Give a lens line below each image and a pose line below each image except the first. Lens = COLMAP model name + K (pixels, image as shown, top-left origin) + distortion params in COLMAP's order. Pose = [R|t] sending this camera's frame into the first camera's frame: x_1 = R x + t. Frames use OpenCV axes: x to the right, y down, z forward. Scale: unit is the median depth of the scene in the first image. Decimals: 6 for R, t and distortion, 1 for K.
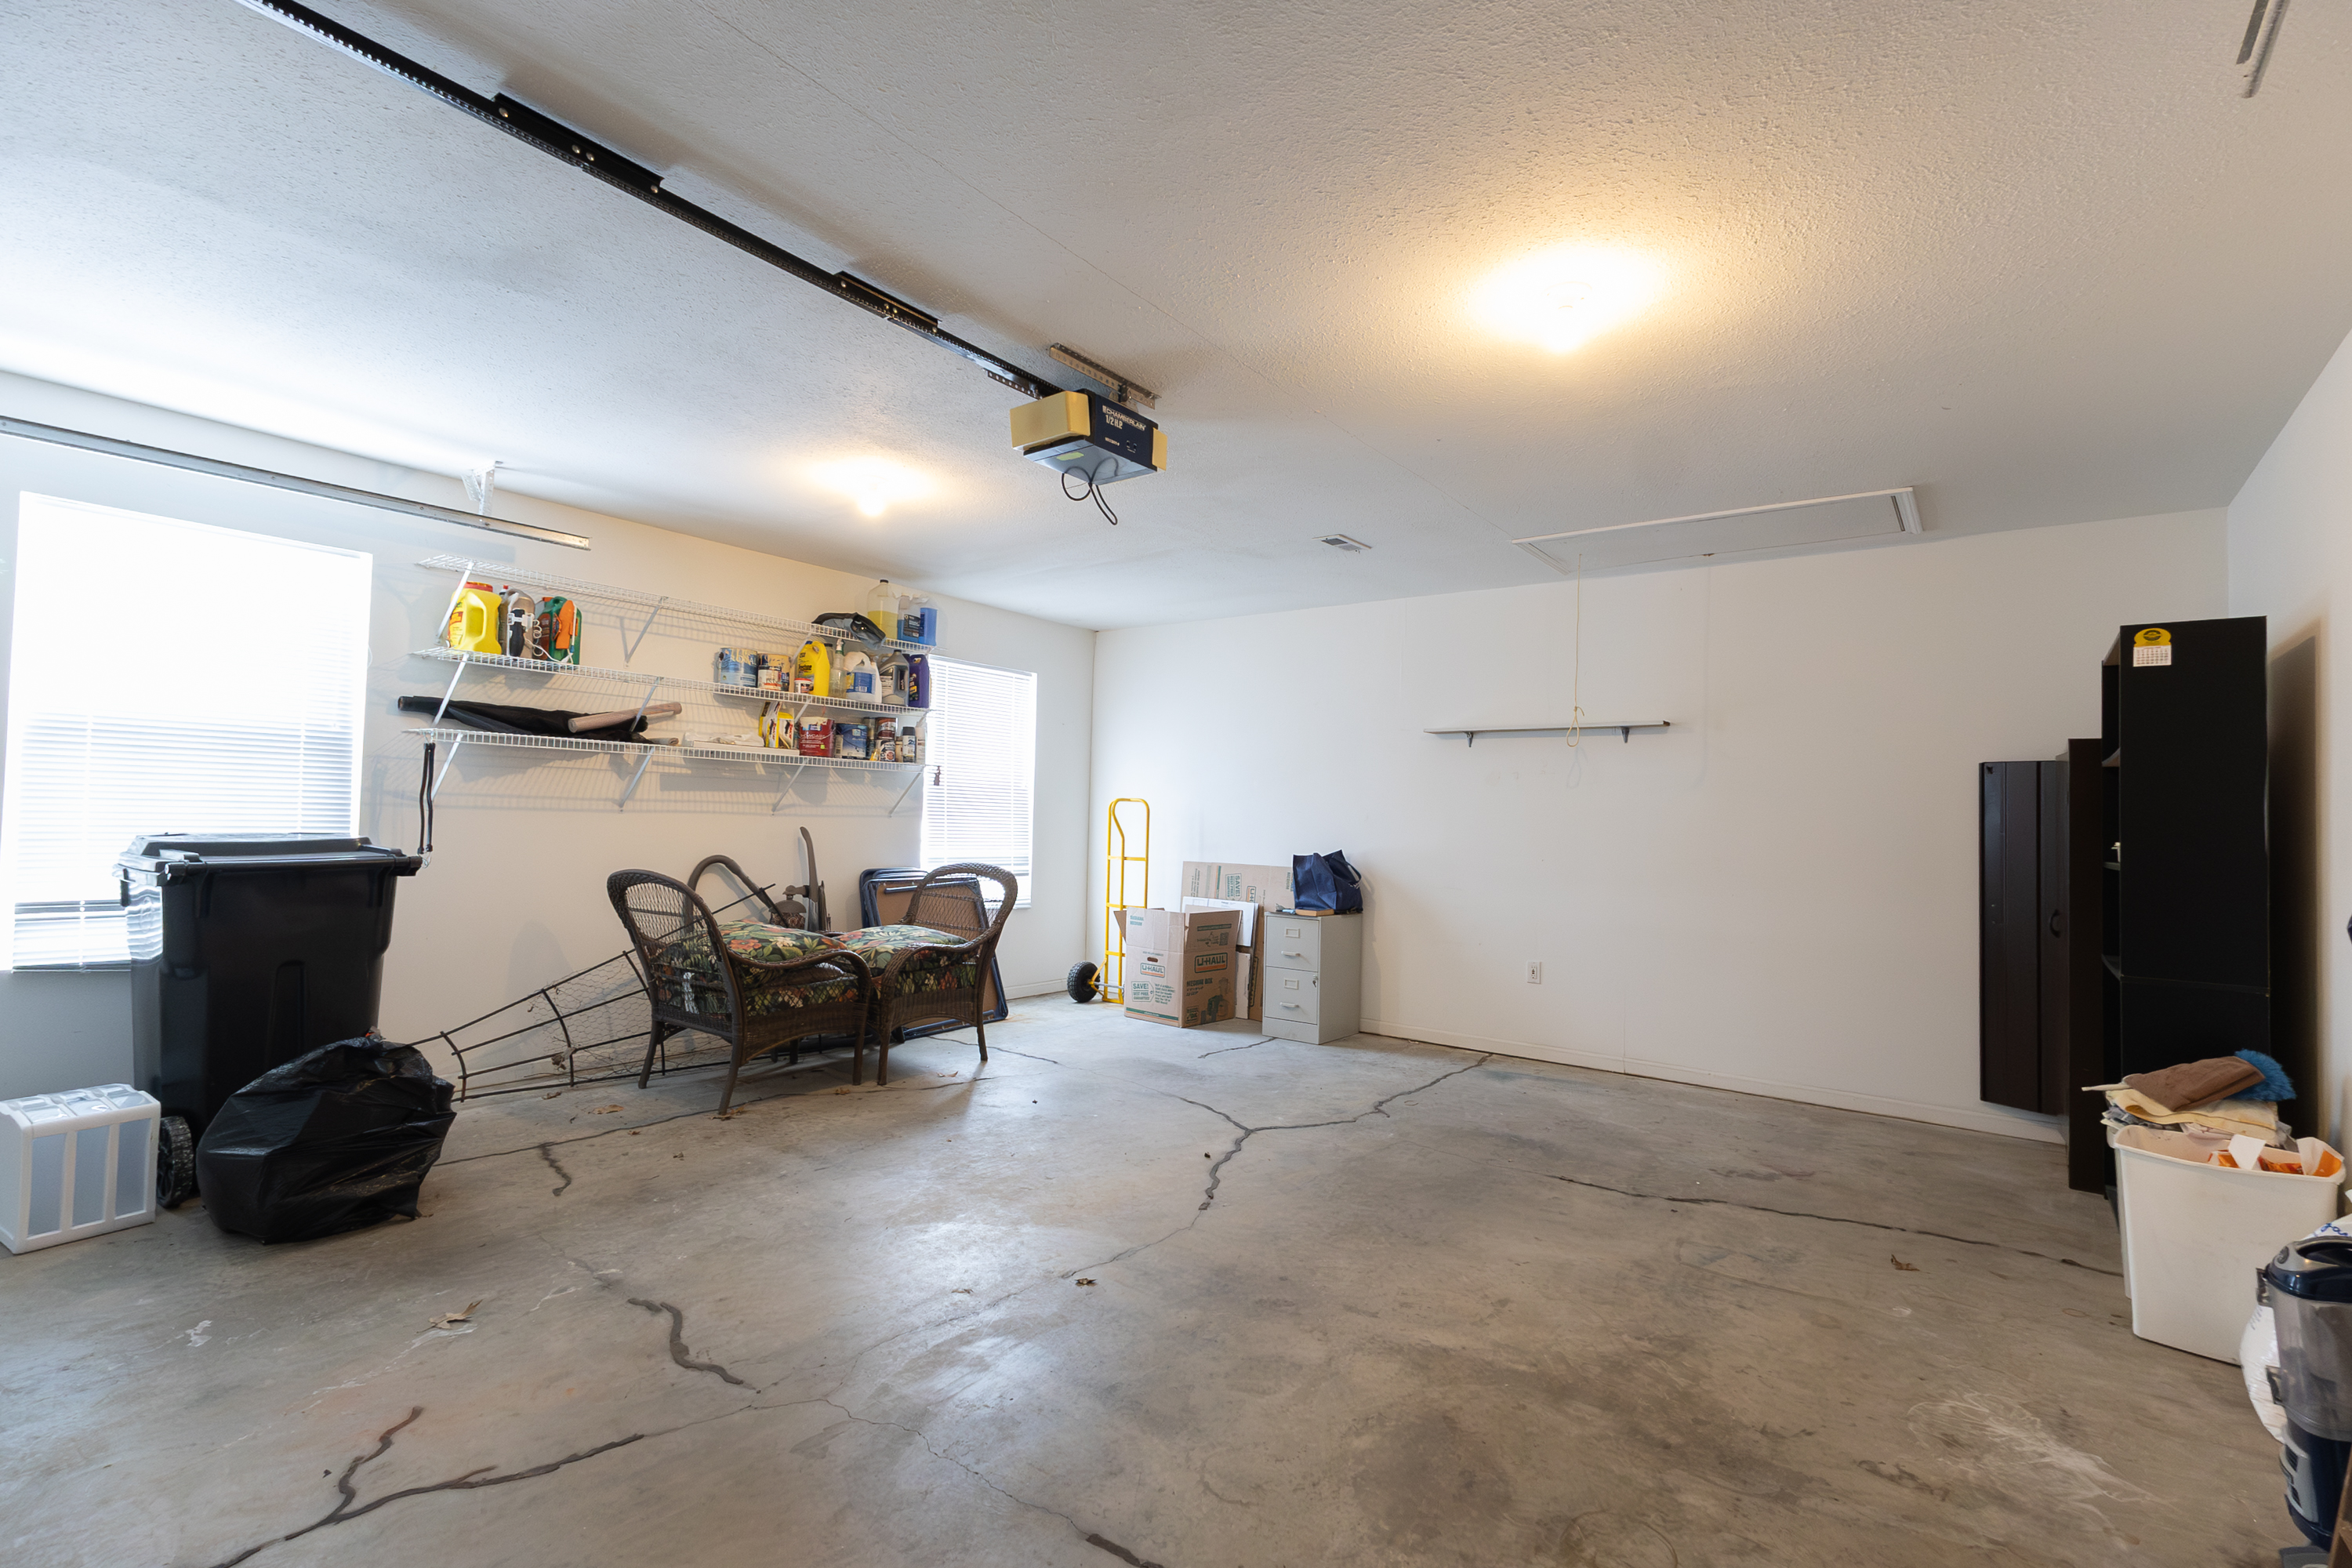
lens RADIAL K [[1073.0, 0, 1182.7], [0, 1073.0, 784.8], [0, 0, 1]] dist [0.014189, 0.000073]
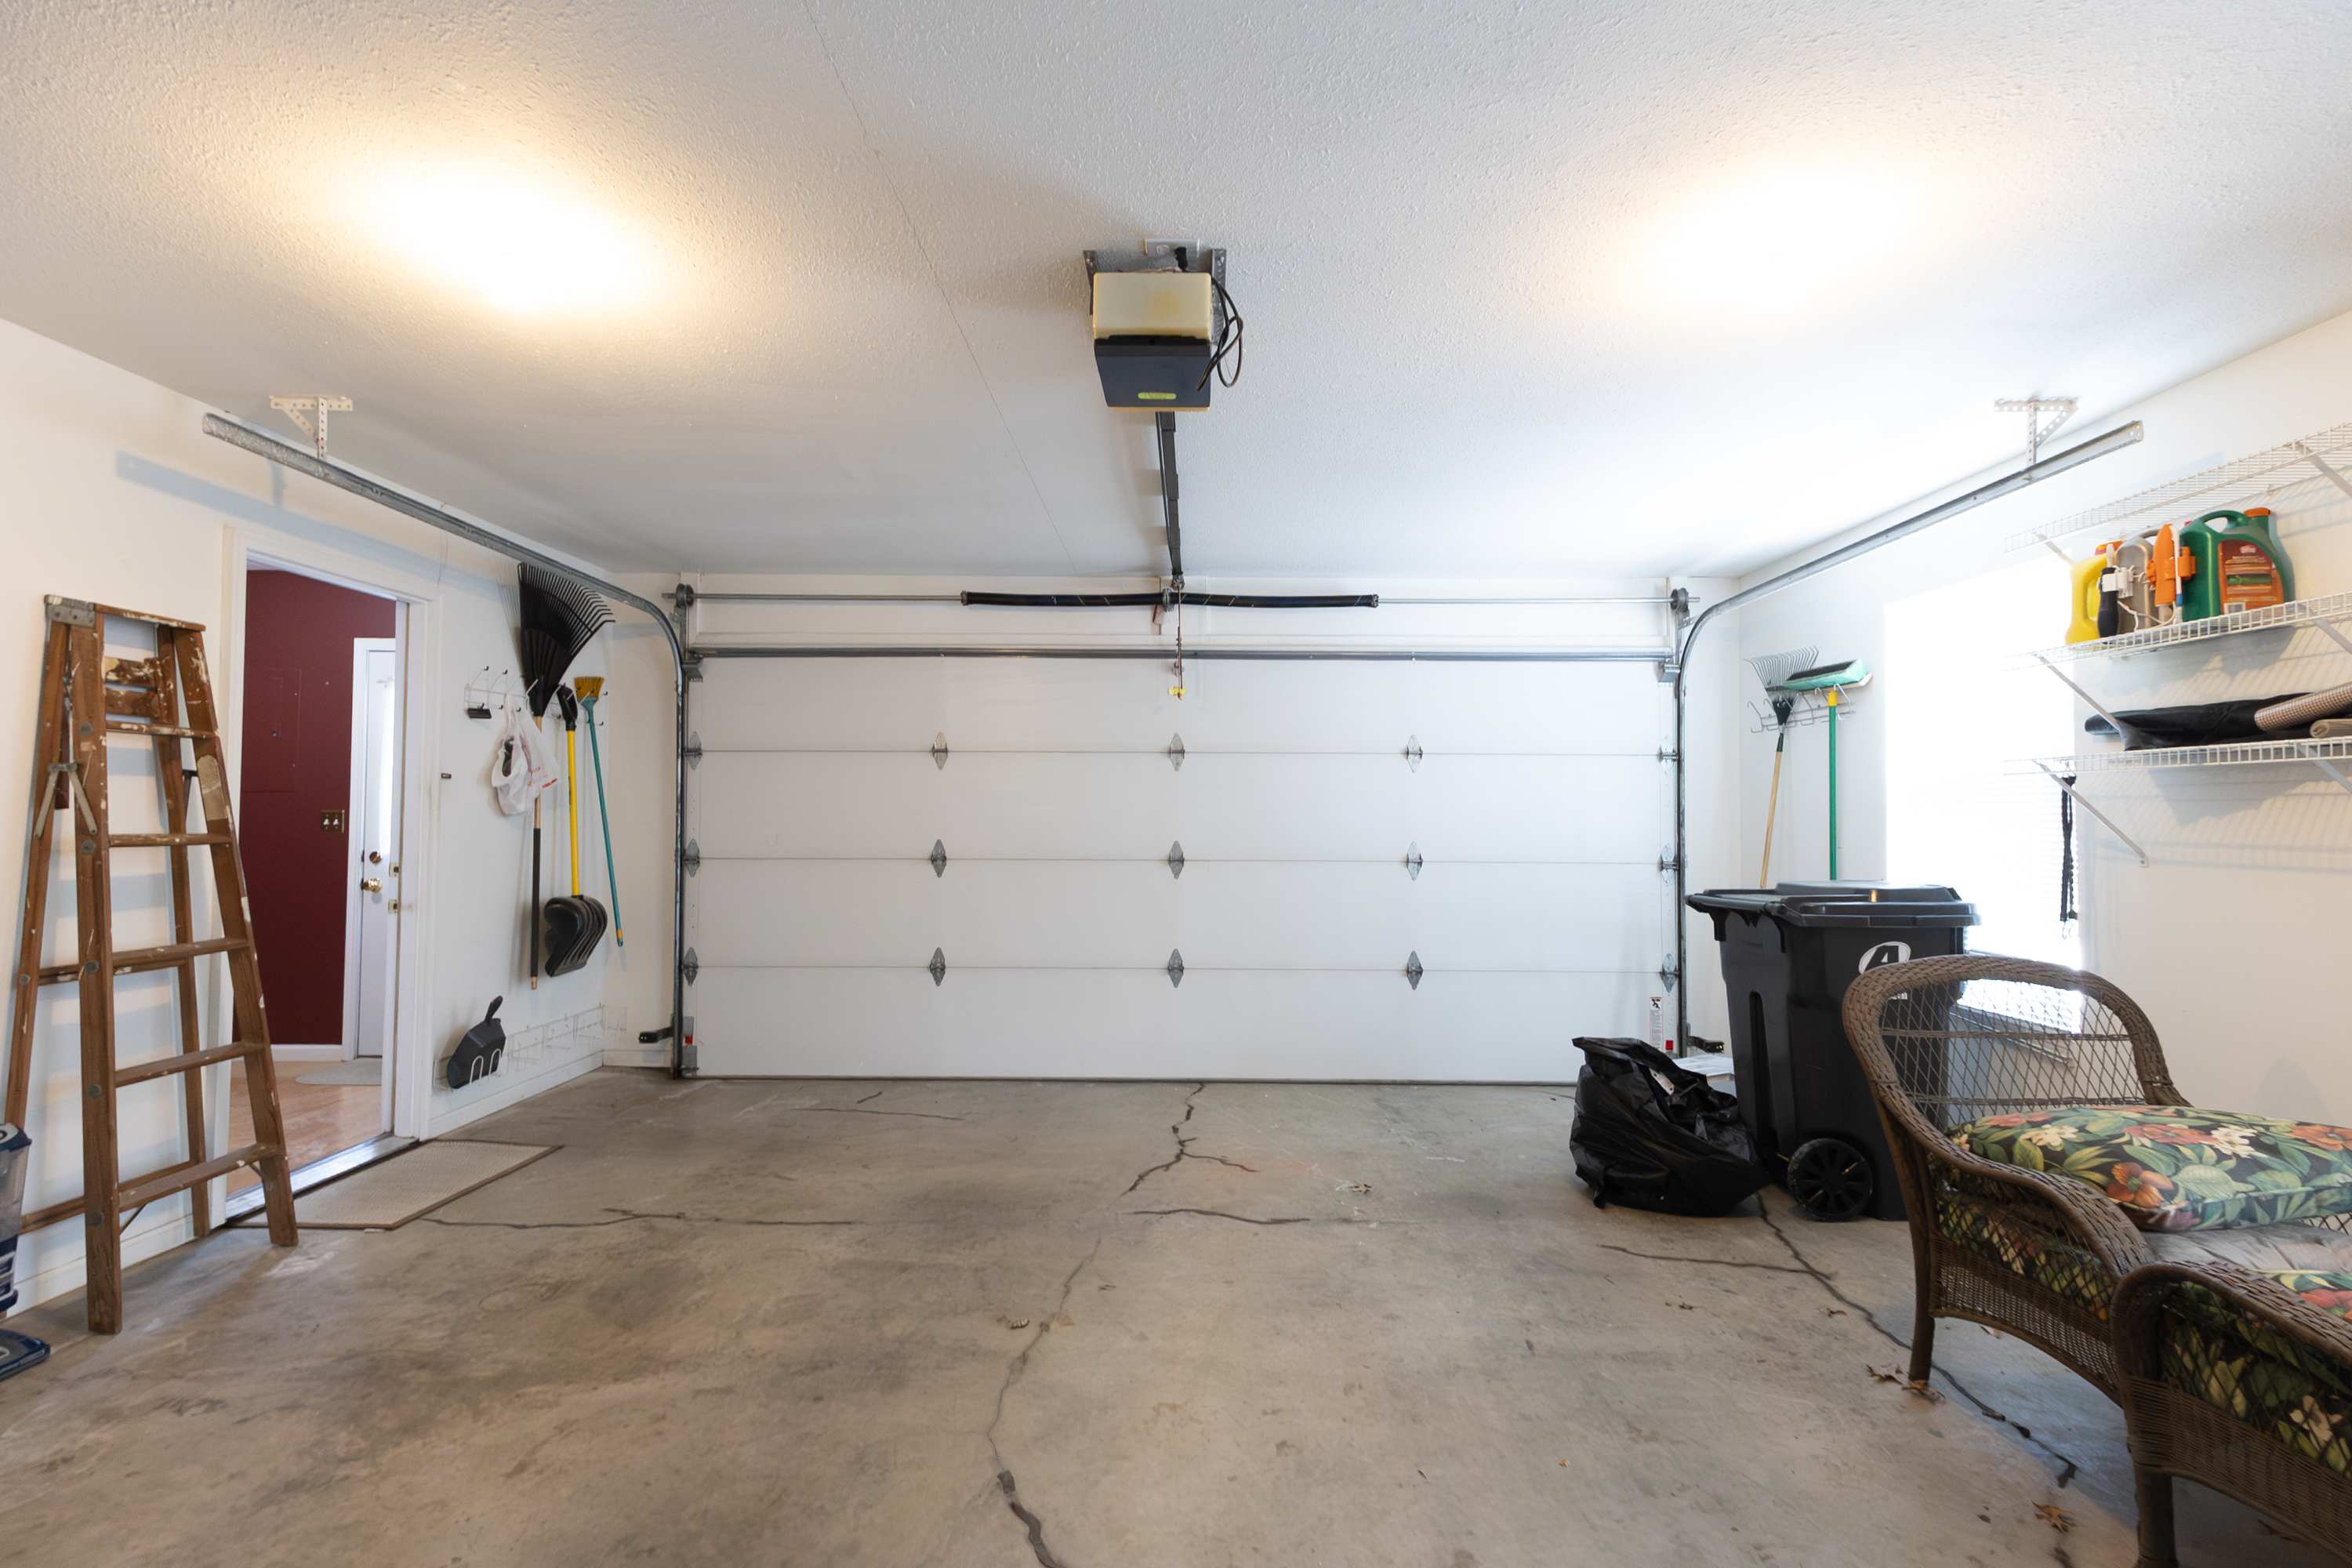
lens RADIAL K [[1053.7, 0, 1186.4], [0, 1053.7, 791.0], [0, 0, 1]] dist [0.026879, -0.008625]
pose [[-0.800242, -0.045707, -0.597932, 0.405079], [-0.006557, 0.997698, -0.067491, 0.043253], [0.599641, -0.050088, -0.798700, 1.972398]]
